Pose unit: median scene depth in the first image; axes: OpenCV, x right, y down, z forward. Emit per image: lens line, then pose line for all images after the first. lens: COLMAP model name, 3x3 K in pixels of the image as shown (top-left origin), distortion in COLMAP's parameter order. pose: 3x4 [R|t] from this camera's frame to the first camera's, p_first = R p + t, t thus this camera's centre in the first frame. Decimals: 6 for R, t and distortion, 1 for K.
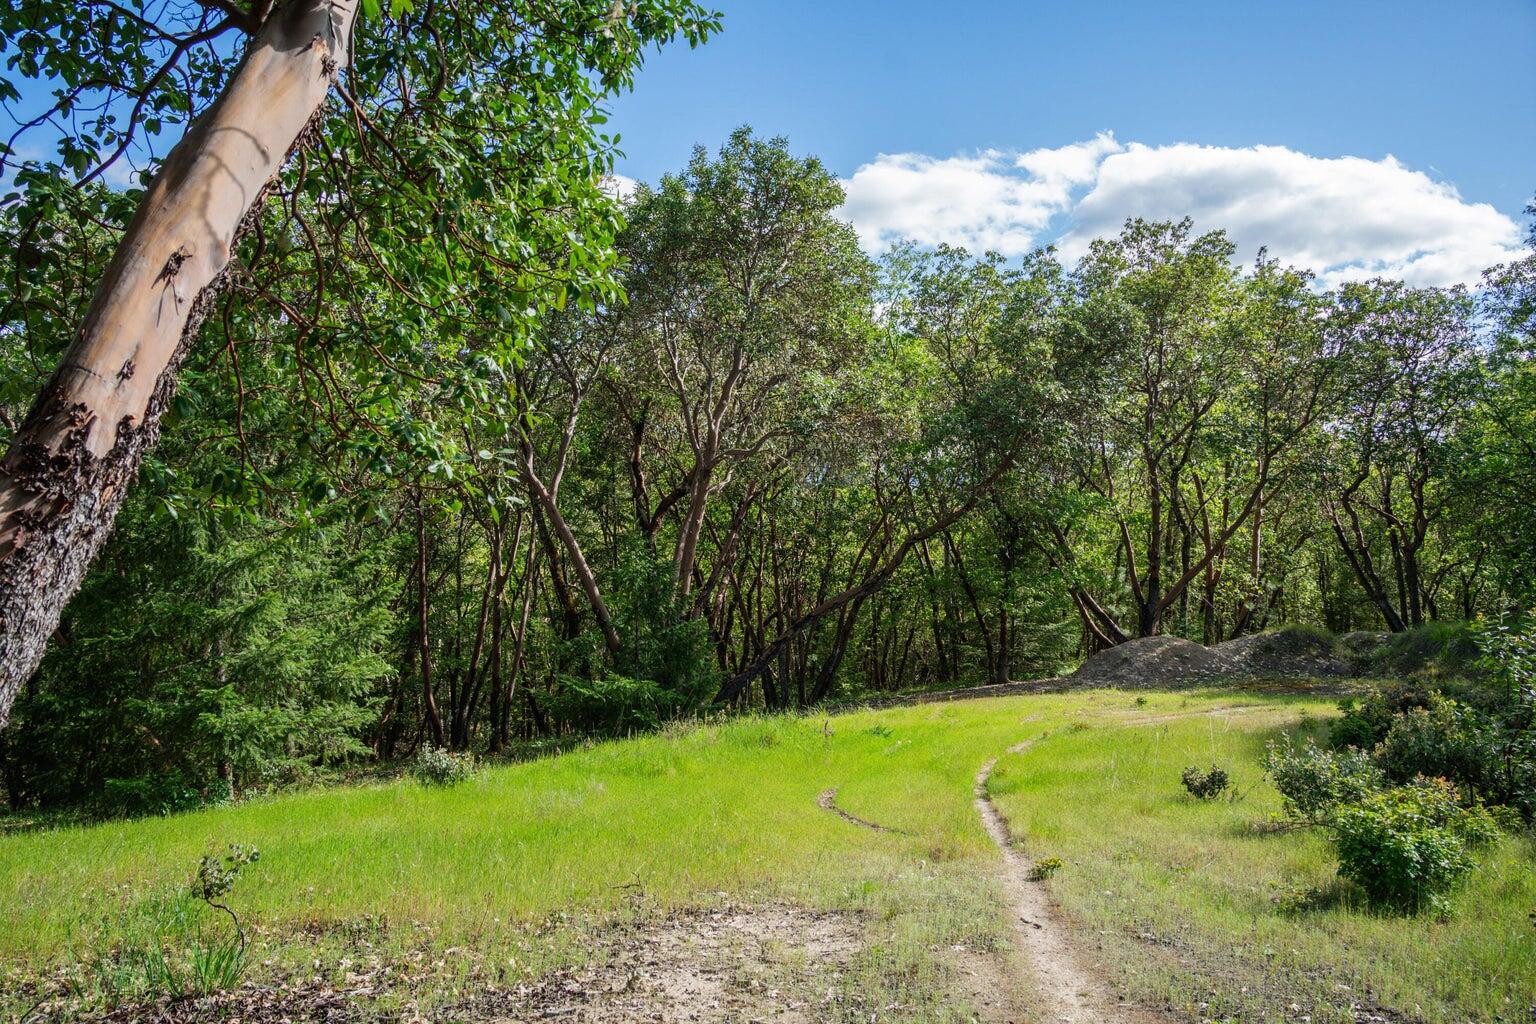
lens RADIAL K [[1227.7, 0, 763.9], [0, 1227.7, 511.6], [0, 0, 1]] dist [-0.062344, 0.061194]
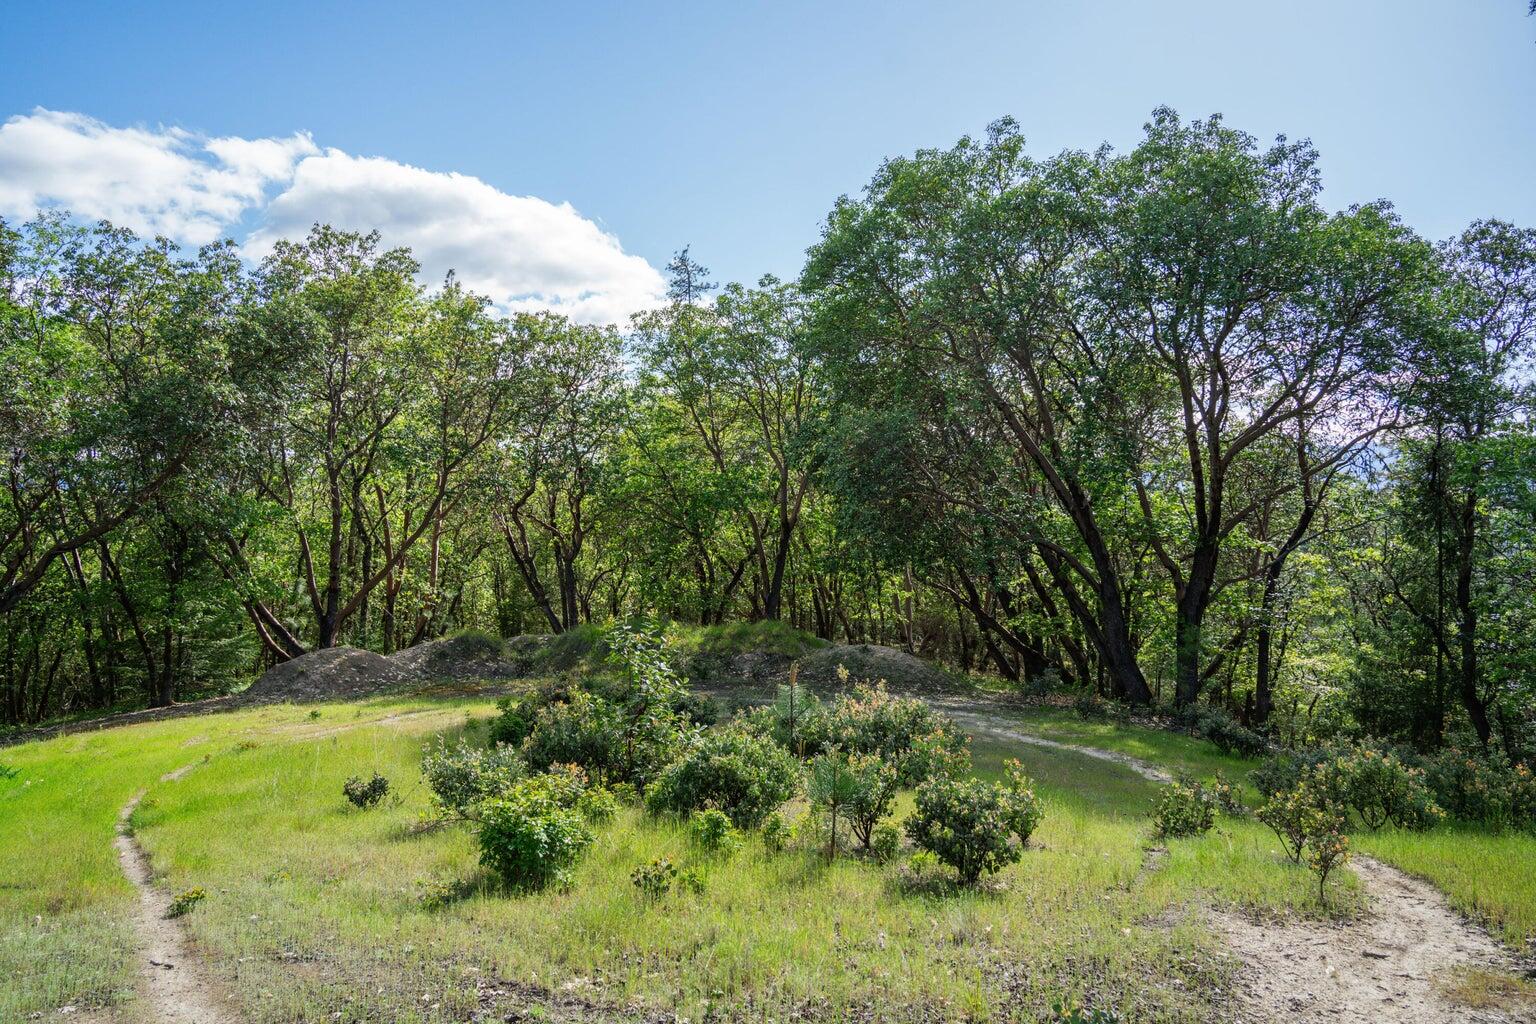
lens RADIAL K [[1227.7, 0, 764.8], [0, 1227.7, 507.9], [0, 0, 1]] dist [-0.062344, 0.061194]
pose [[0.800682, 0.019170, 0.598783, 0.006309], [-0.012305, 0.999803, -0.015554, -0.000135], [-0.598963, 0.005086, 0.800760, -0.002845]]
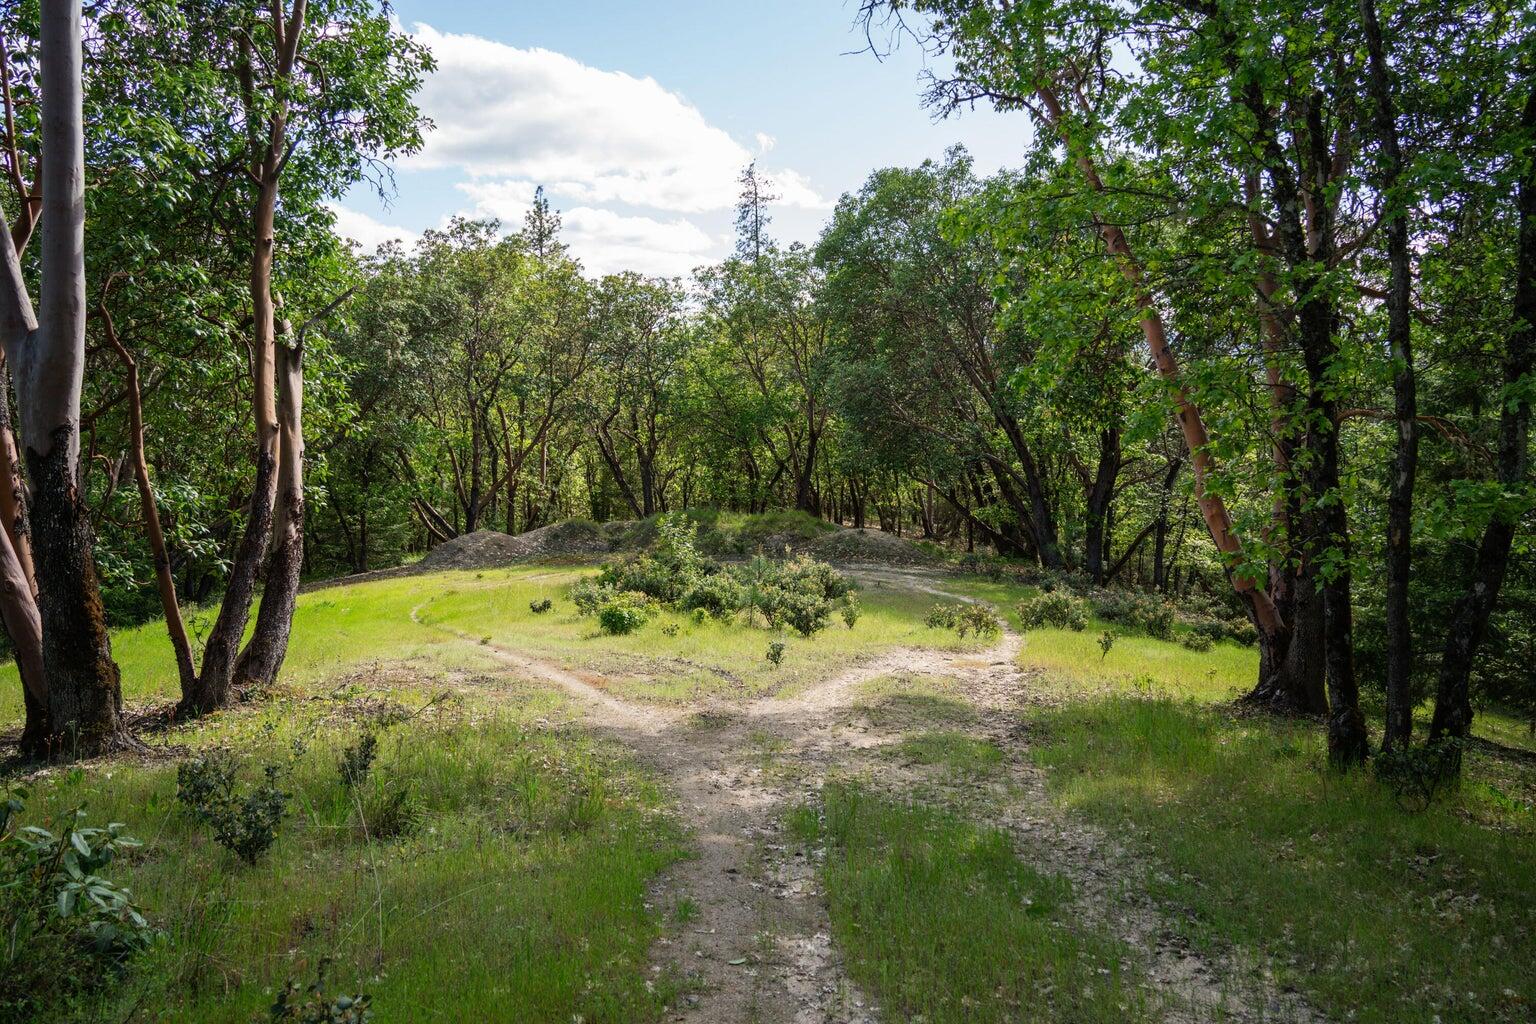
lens RADIAL K [[1227.7, 0, 766.0], [0, 1227.7, 500.8], [0, 0, 1]] dist [-0.062344, 0.061194]
pose [[0.838963, -0.037956, 0.542864, -0.149480], [-0.006083, 0.996848, 0.079099, -0.041599], [-0.544155, -0.069664, 0.836087, -0.318064]]
